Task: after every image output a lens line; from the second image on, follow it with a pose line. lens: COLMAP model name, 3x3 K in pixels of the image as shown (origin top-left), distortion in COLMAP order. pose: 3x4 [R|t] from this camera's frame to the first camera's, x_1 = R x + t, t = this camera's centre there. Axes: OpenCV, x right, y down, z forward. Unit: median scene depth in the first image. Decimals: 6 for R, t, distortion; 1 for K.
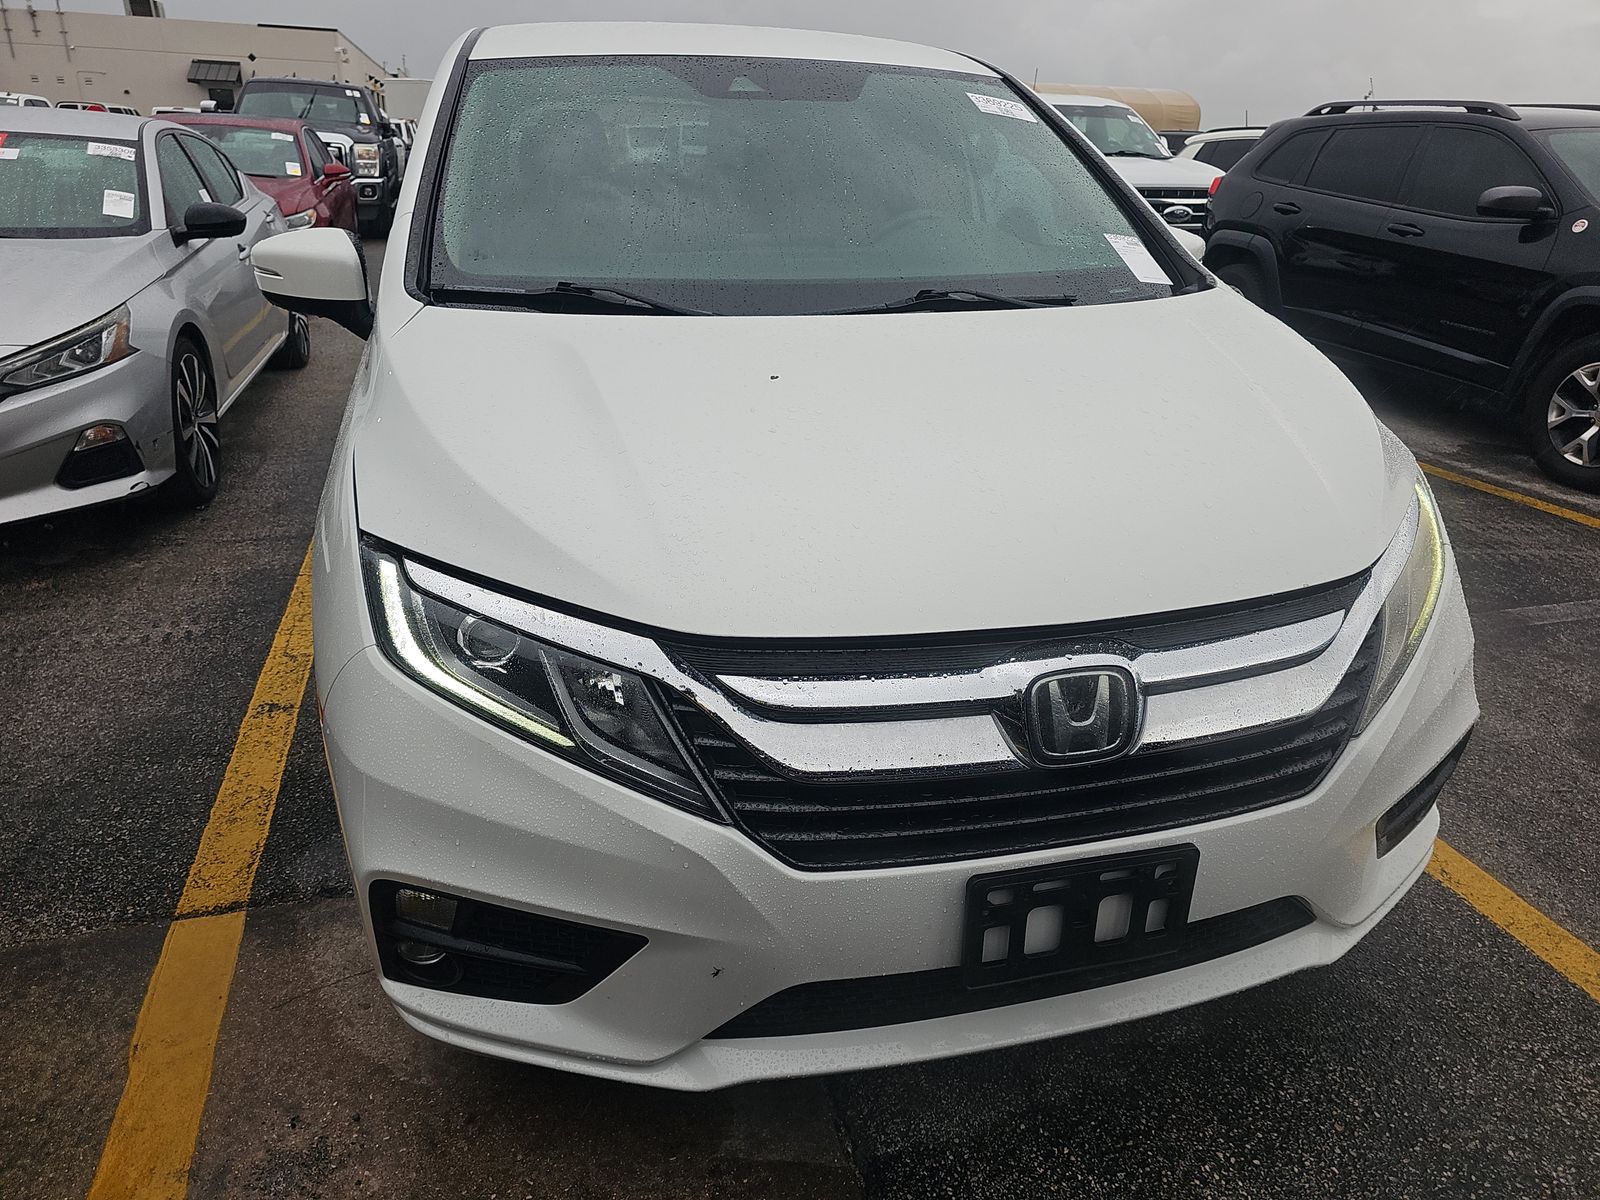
lens RADIAL K [[1090.8, 0, 764.2], [0, 1090.8, 541.2], [0, 0, 1]] dist [0.038263, -0.021950]
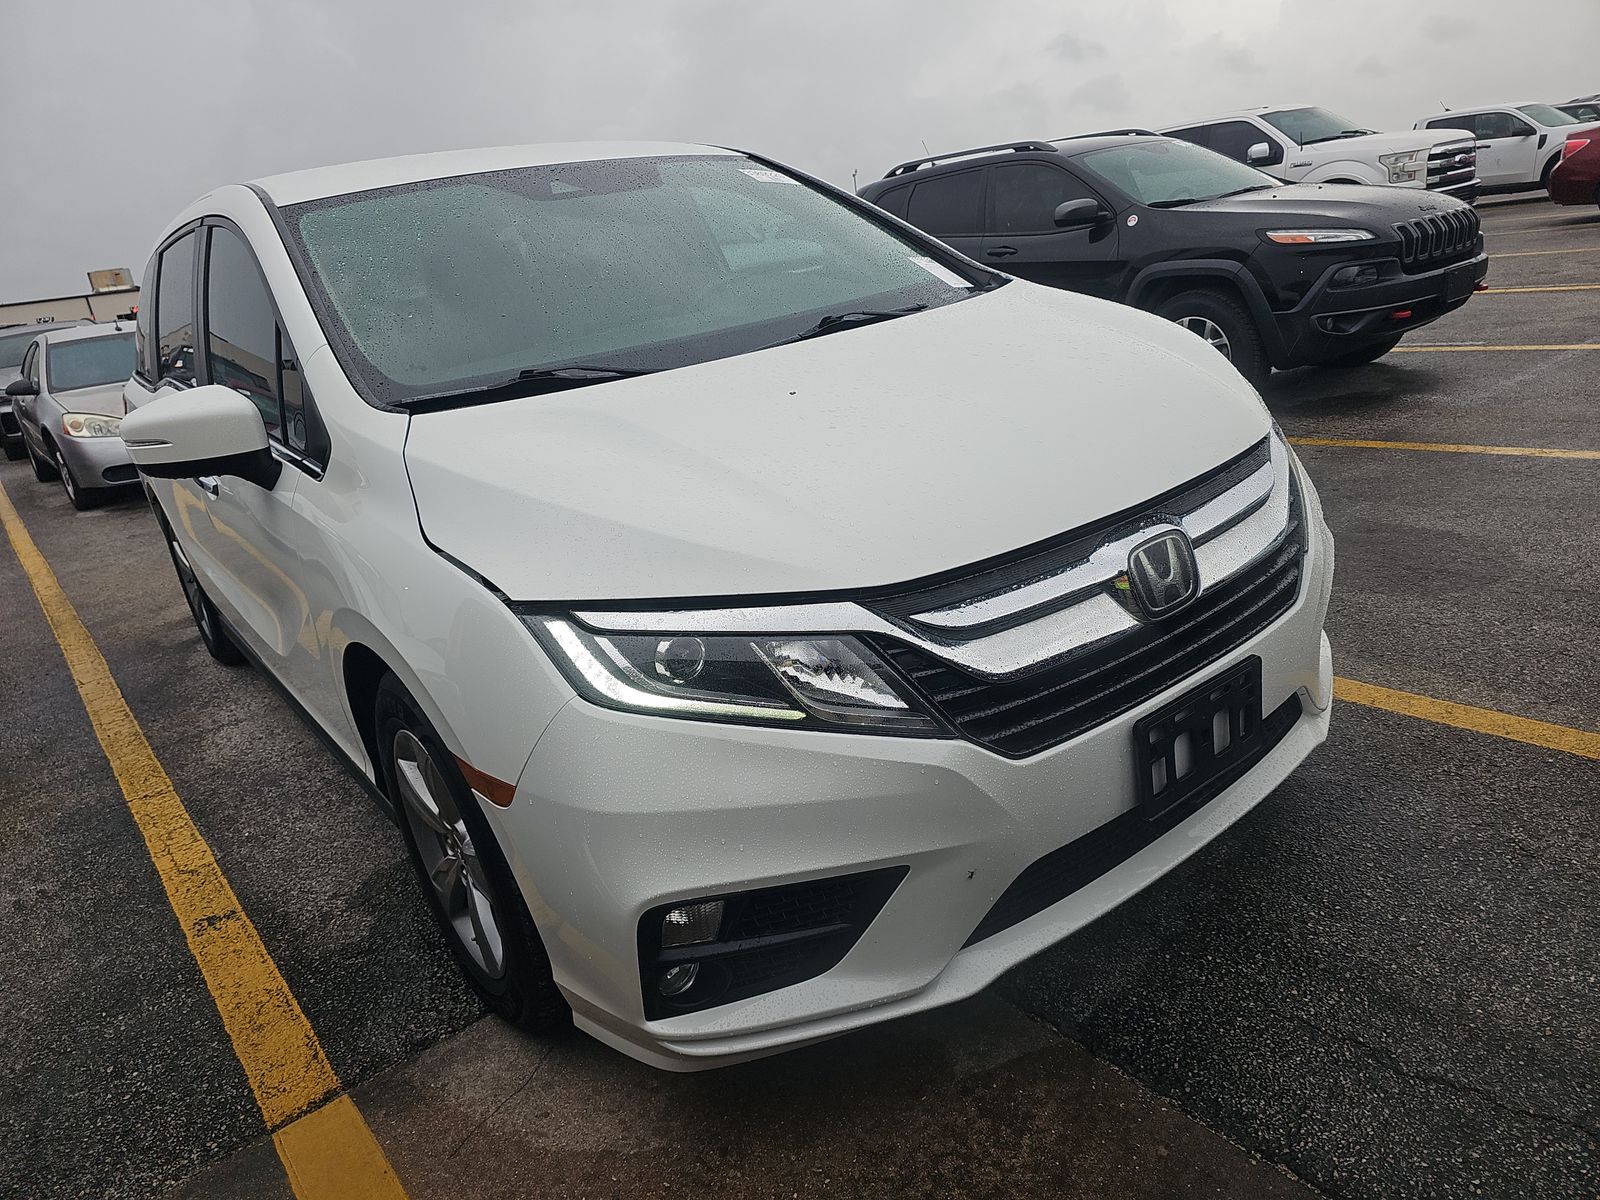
lens RADIAL K [[1090.8, 0, 764.2], [0, 1090.8, 541.2], [0, 0, 1]] dist [0.038263, -0.021950]
pose [[0.917971, -0.250097, 0.307864, -0.346937], [0.279646, 0.958517, -0.055168, 0.044375], [-0.281296, 0.136735, 0.949830, -0.043544]]
